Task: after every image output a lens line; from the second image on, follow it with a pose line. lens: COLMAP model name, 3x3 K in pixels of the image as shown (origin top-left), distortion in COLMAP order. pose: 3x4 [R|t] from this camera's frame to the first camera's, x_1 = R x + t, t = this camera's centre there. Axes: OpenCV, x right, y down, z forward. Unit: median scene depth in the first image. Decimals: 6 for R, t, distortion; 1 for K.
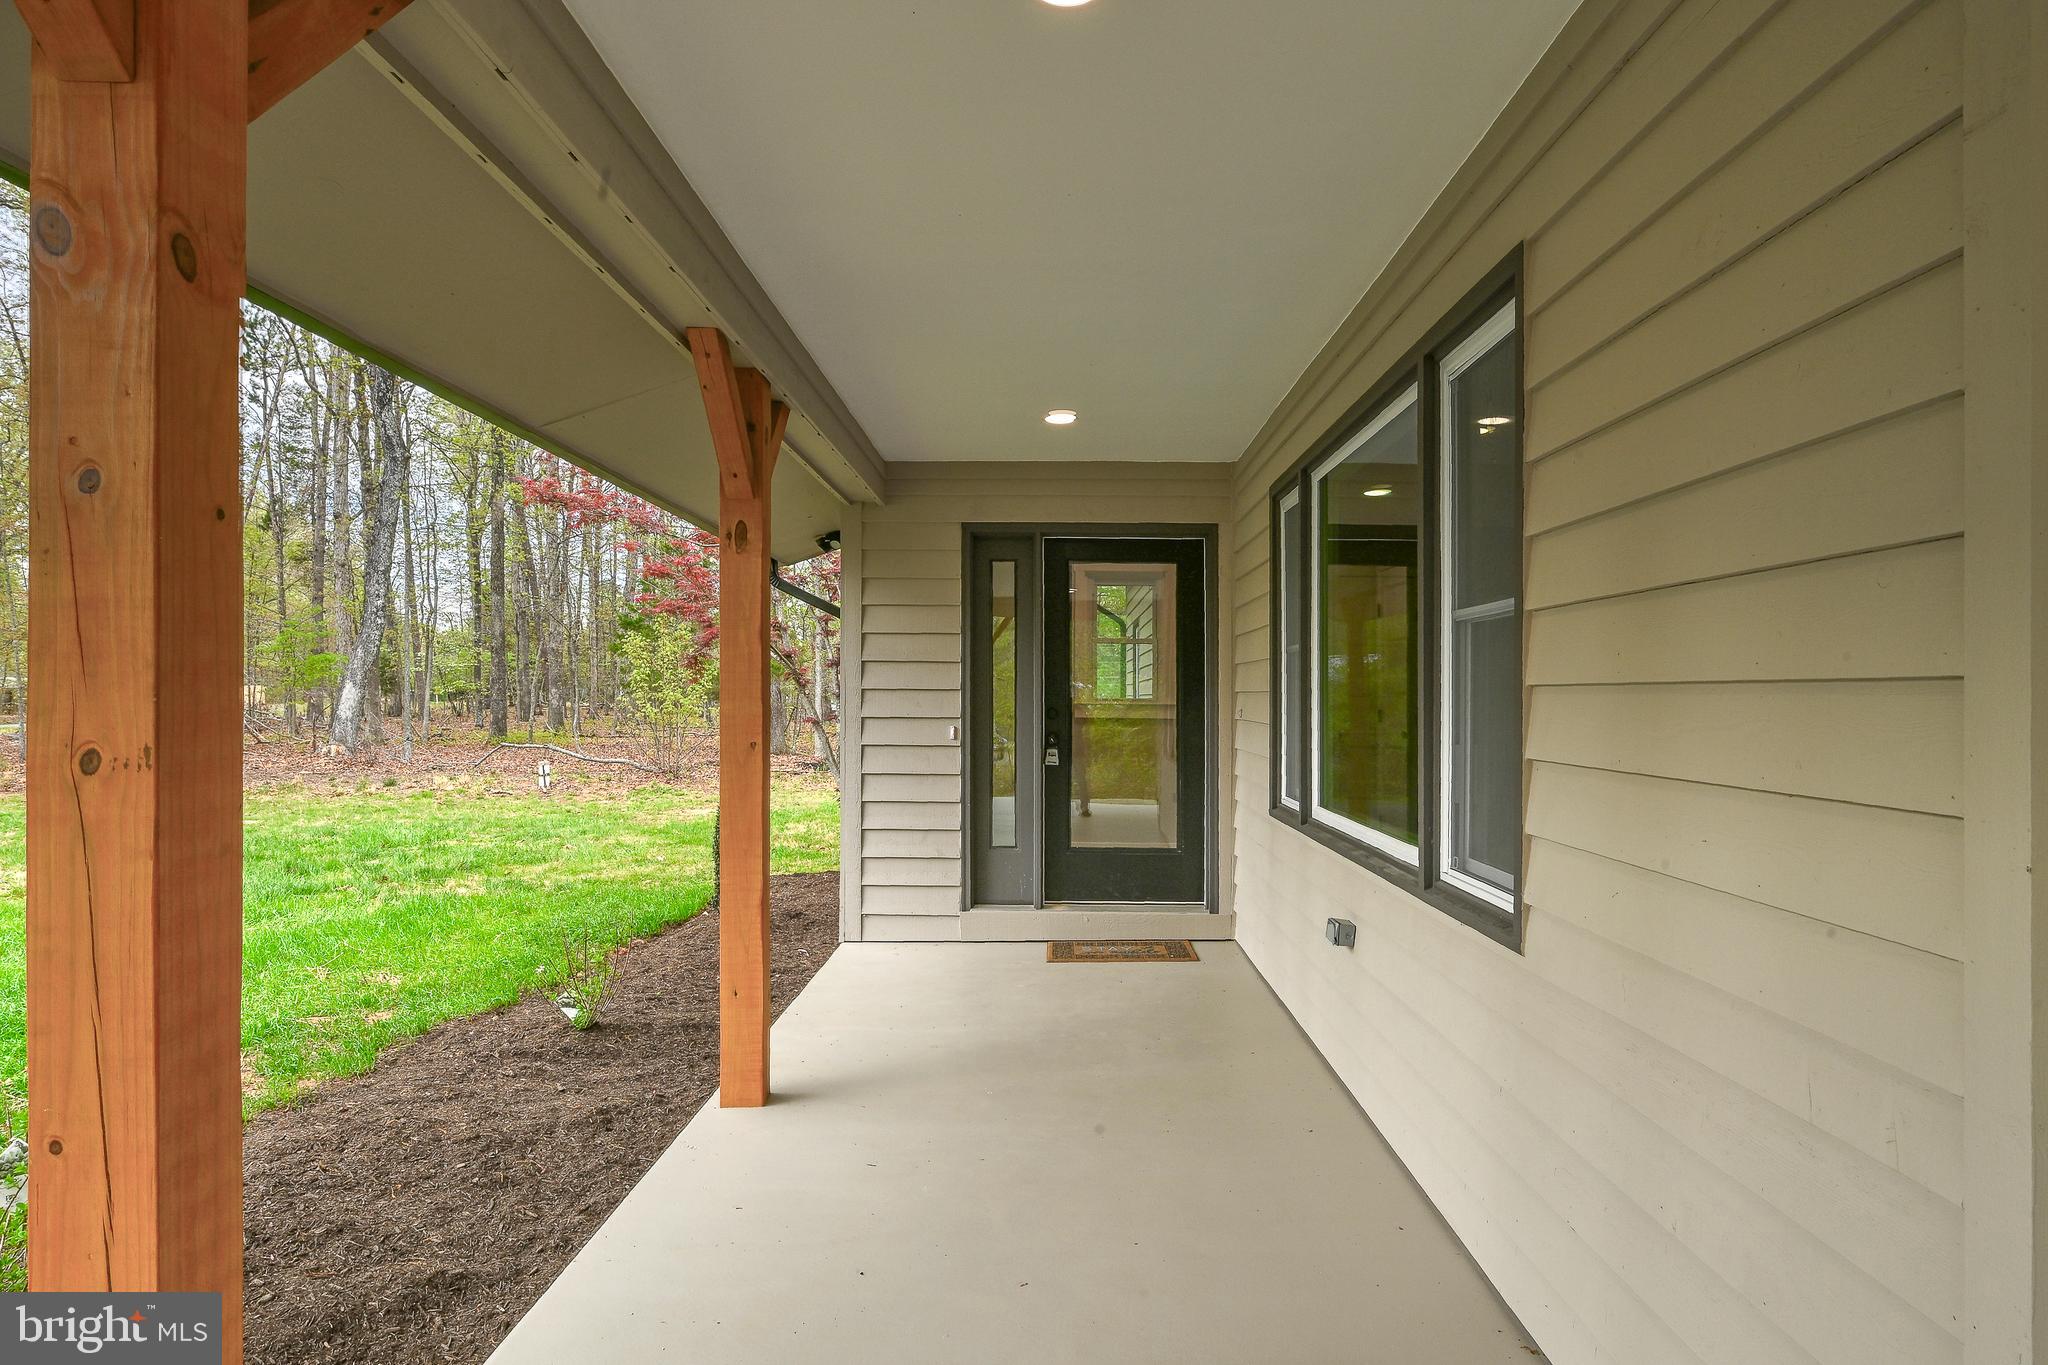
lens RADIAL K [[1221.5, 0, 1036.8], [0, 1221.5, 680.3], [0, 0, 1]] dist [-0.016295, 0.001562]
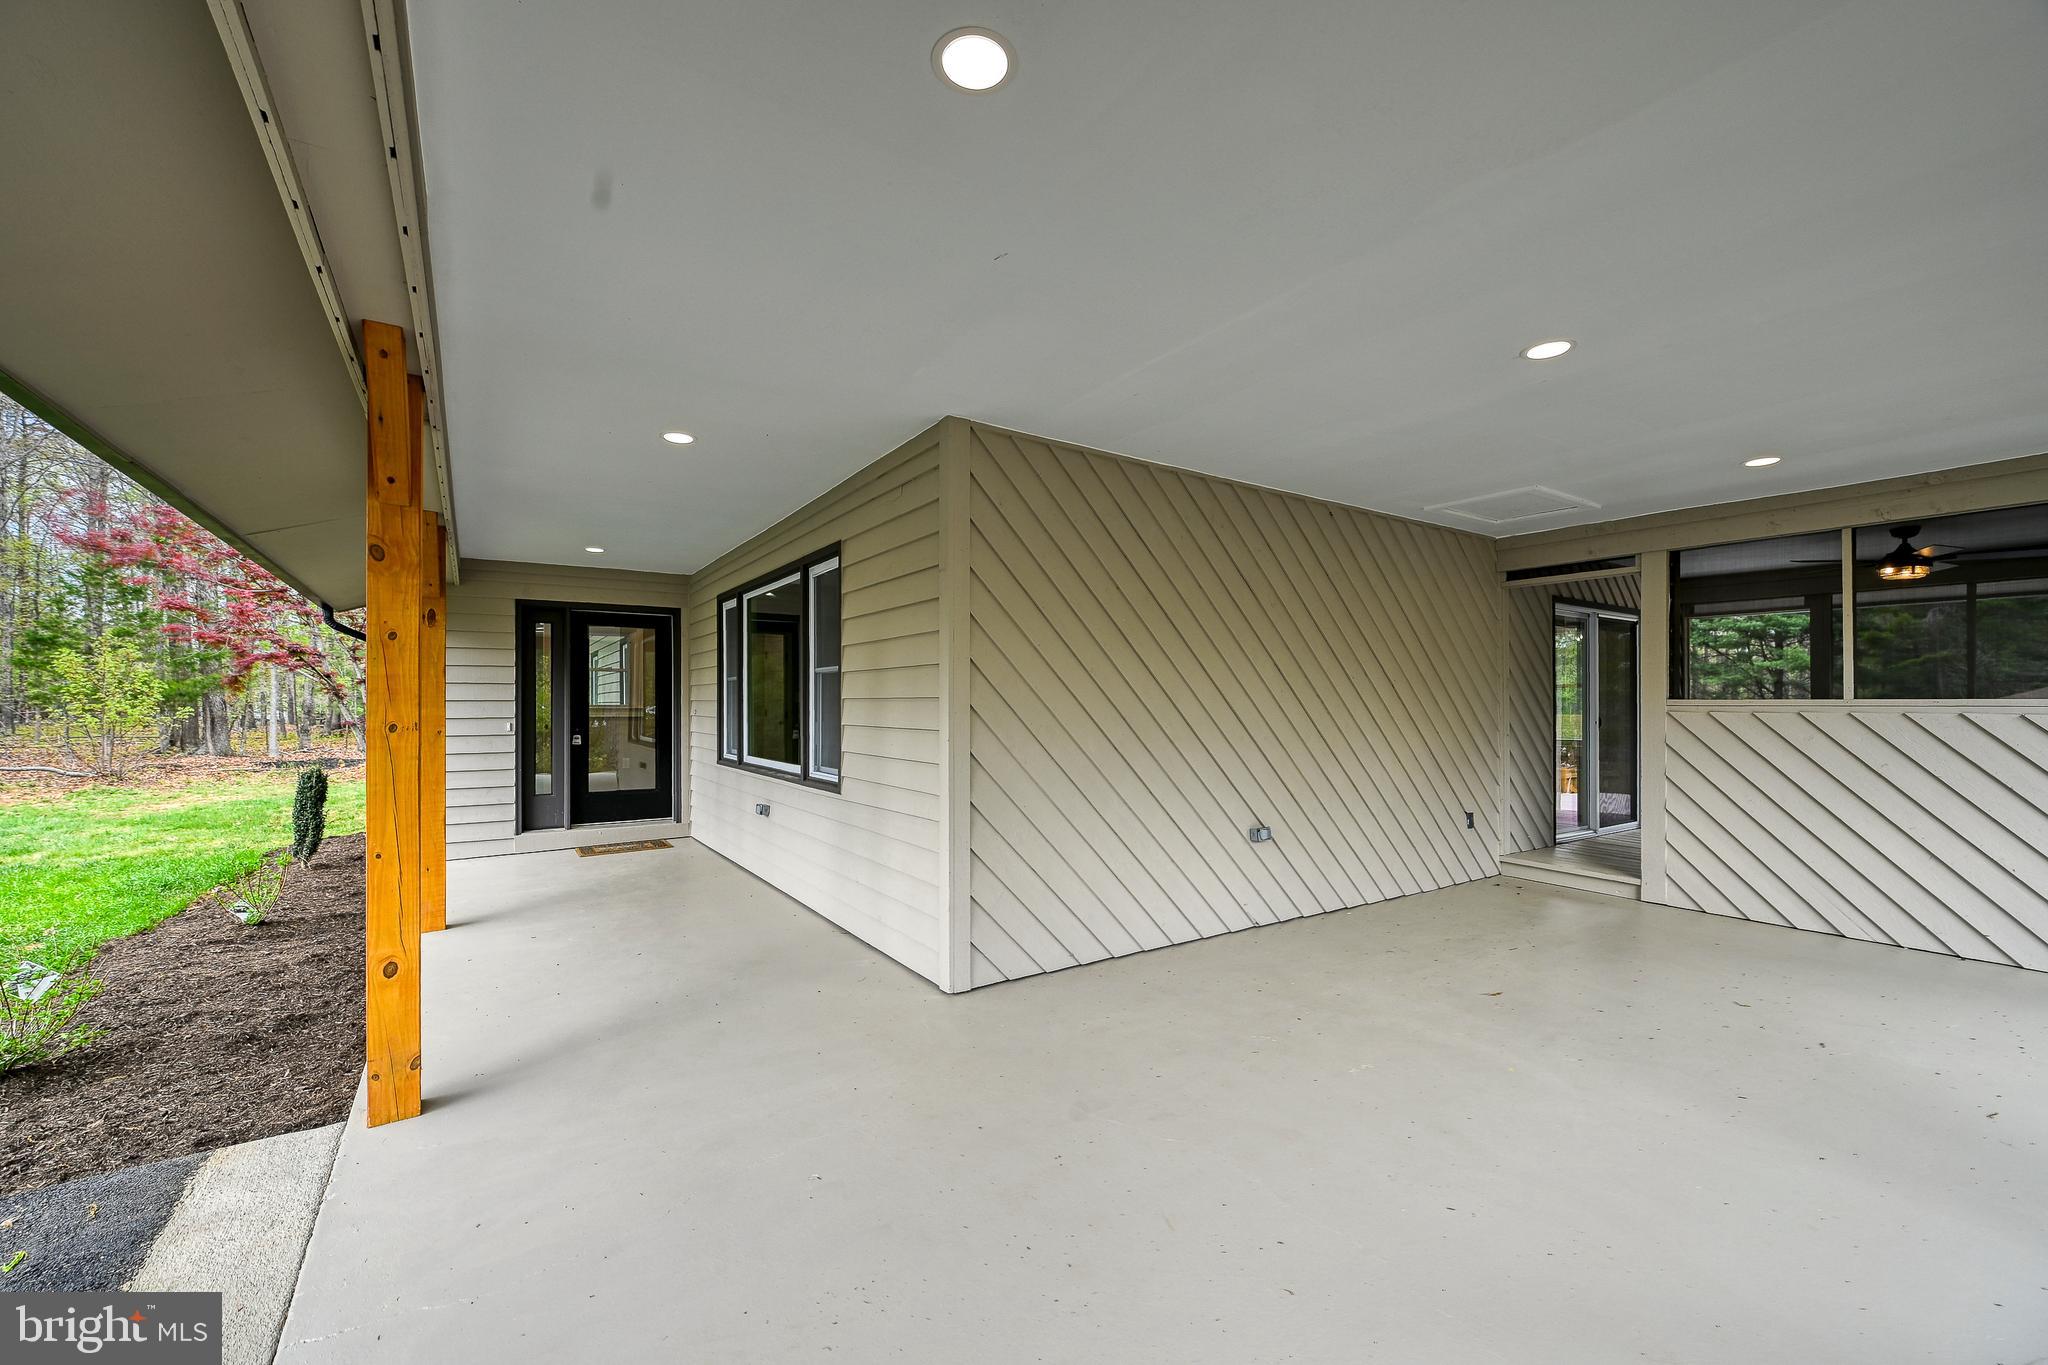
lens RADIAL K [[831.2, 0, 1029.1], [0, 831.2, 695.2], [0, 0, 1]] dist [-0.000335, -0.000035]
pose [[0.824350, -0.002691, 0.566073, -0.150712], [-0.000135, 0.999988, 0.004950, -0.006105], [-0.566080, -0.004157, 0.824340, -0.378940]]
